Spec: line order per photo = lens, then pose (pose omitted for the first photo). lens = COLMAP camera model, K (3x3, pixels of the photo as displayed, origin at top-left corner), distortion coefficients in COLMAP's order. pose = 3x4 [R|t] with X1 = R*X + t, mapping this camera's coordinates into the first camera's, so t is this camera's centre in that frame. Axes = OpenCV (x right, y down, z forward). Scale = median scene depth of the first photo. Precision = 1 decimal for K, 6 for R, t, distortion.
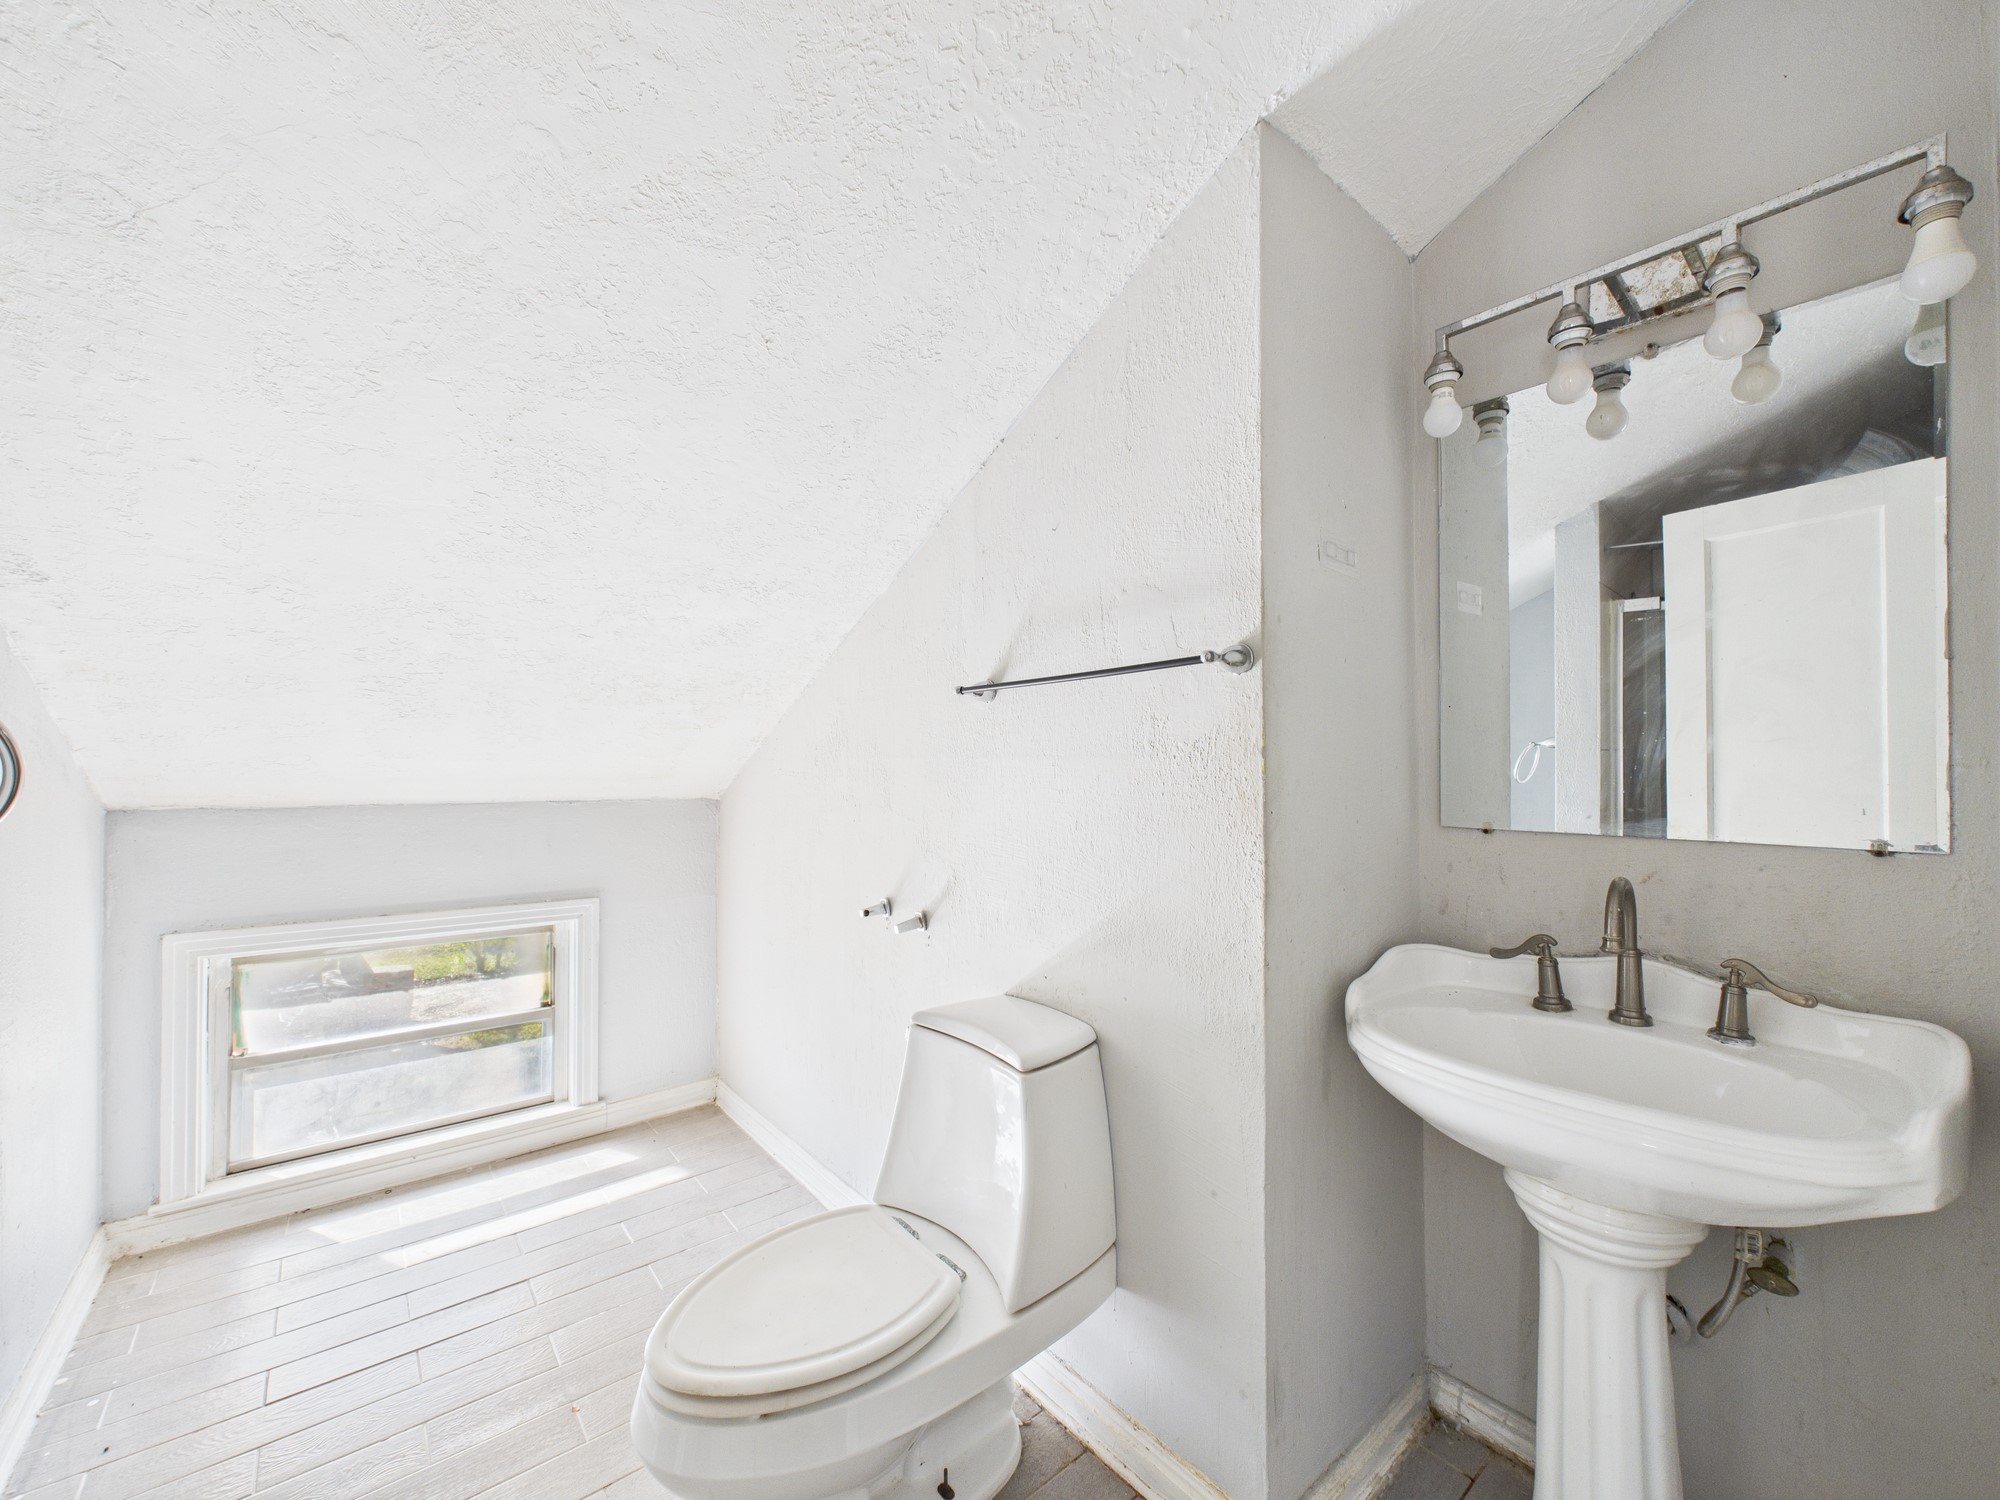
lens RADIAL K [[799.0, 0, 1003.4], [0, 799.0, 747.7], [0, 0, 1]] dist [0.002533, -0.000674]
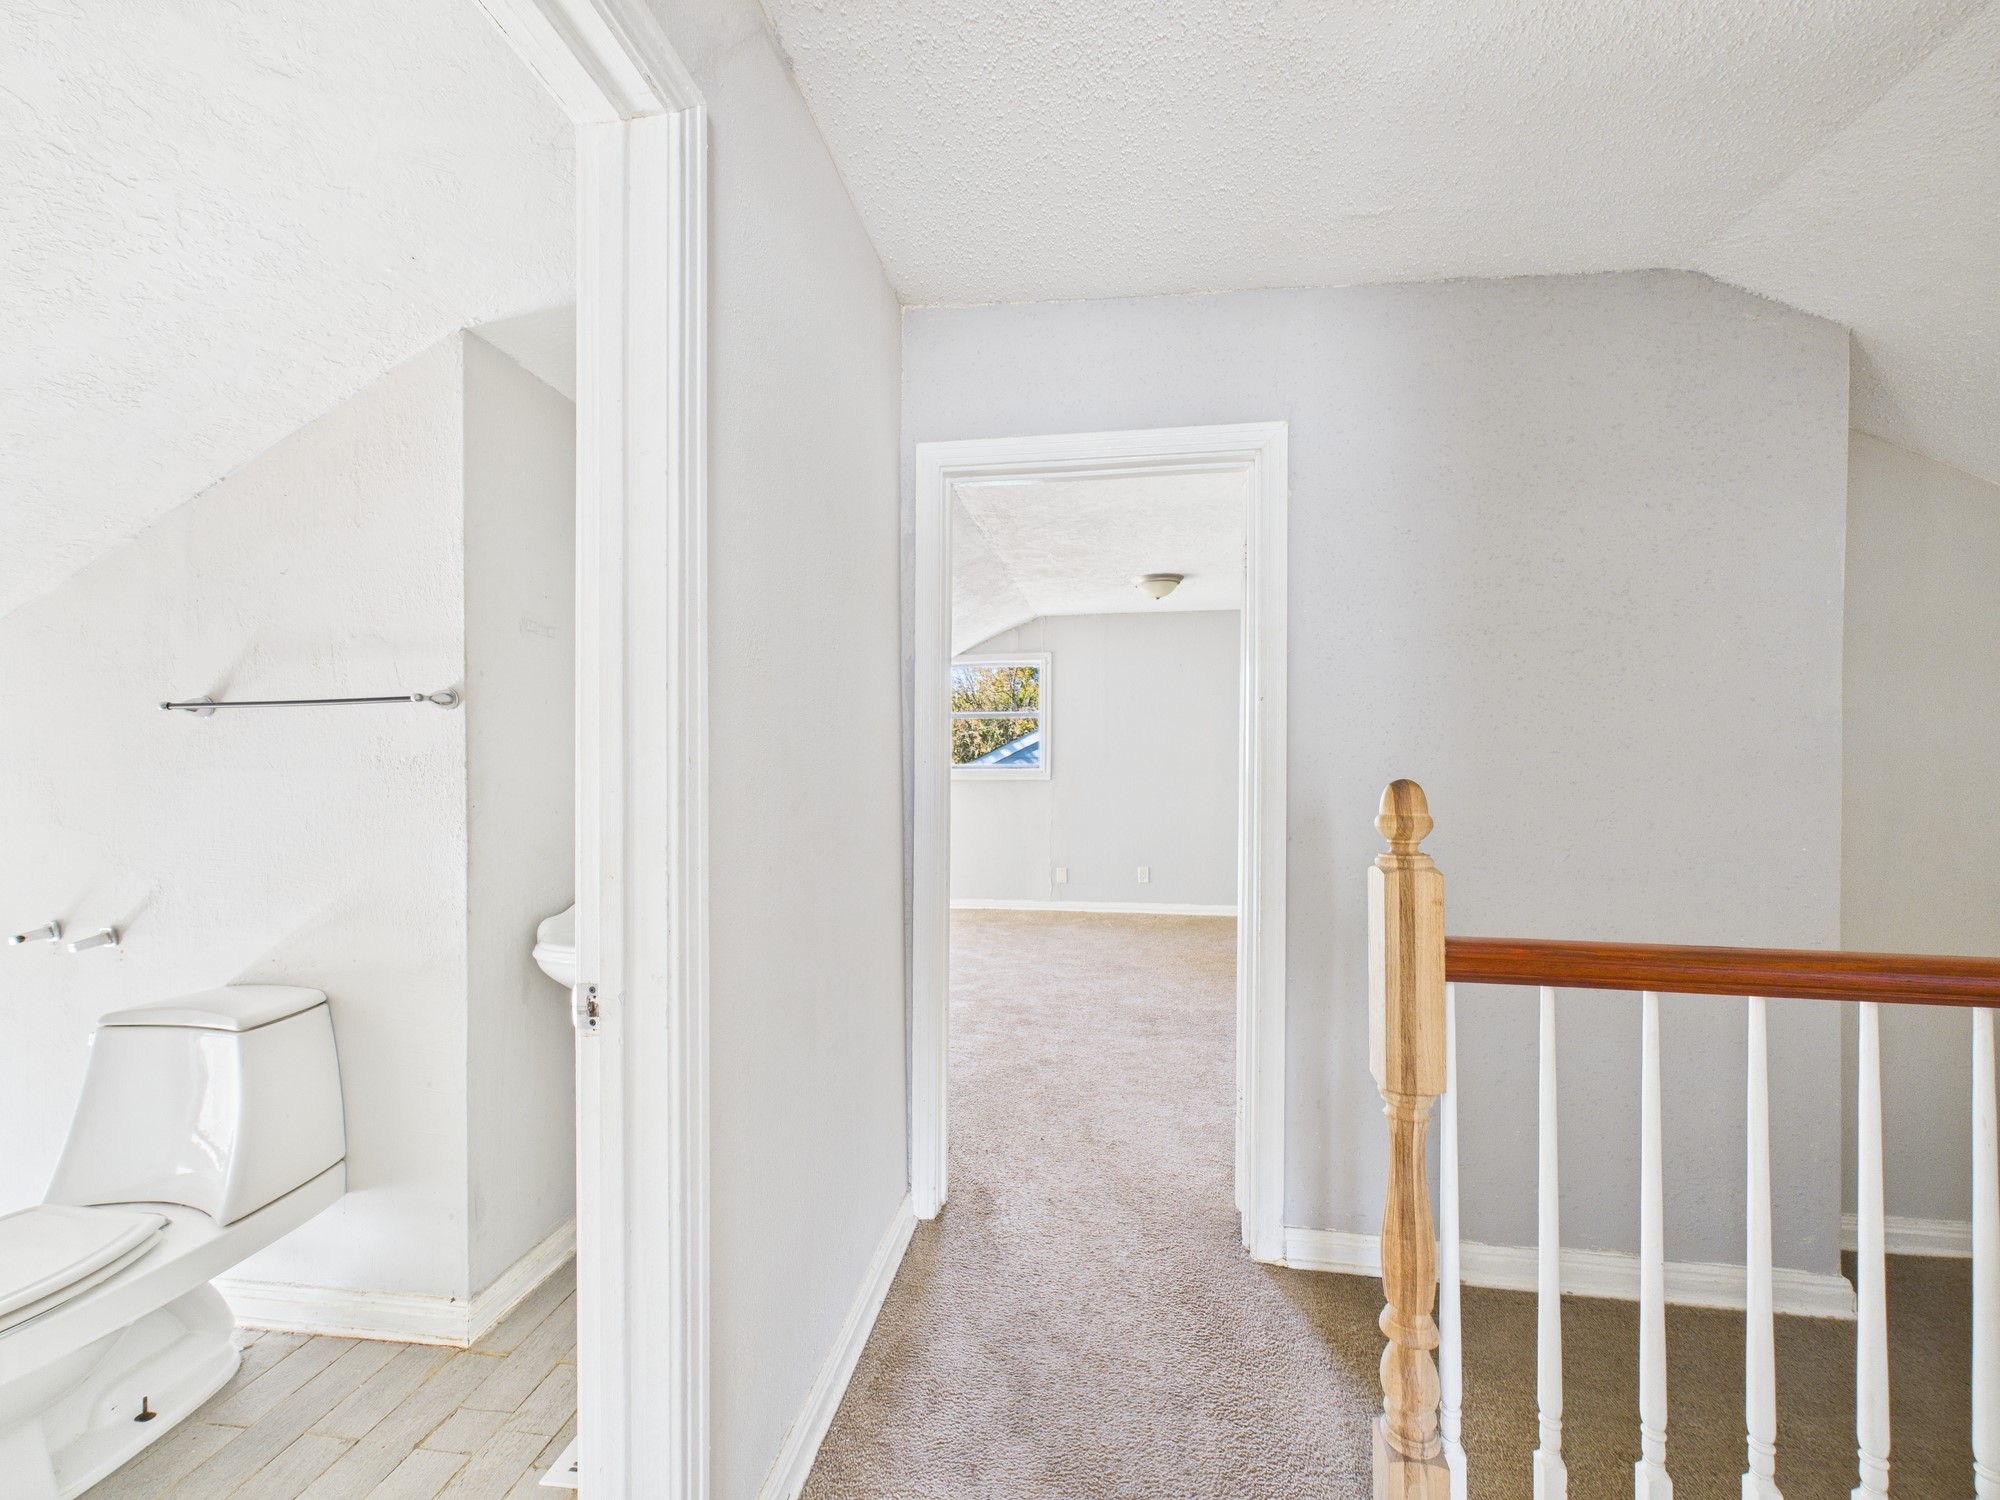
lens RADIAL K [[799.0, 0, 999.8], [0, 799.0, 761.4], [0, 0, 1]] dist [0.002533, -0.000674]
pose [[0.736306, 0.000883, 0.676648, 0.052380], [-0.004882, 0.999980, 0.004008, -0.010673], [-0.676631, -0.006255, 0.736295, -0.673110]]
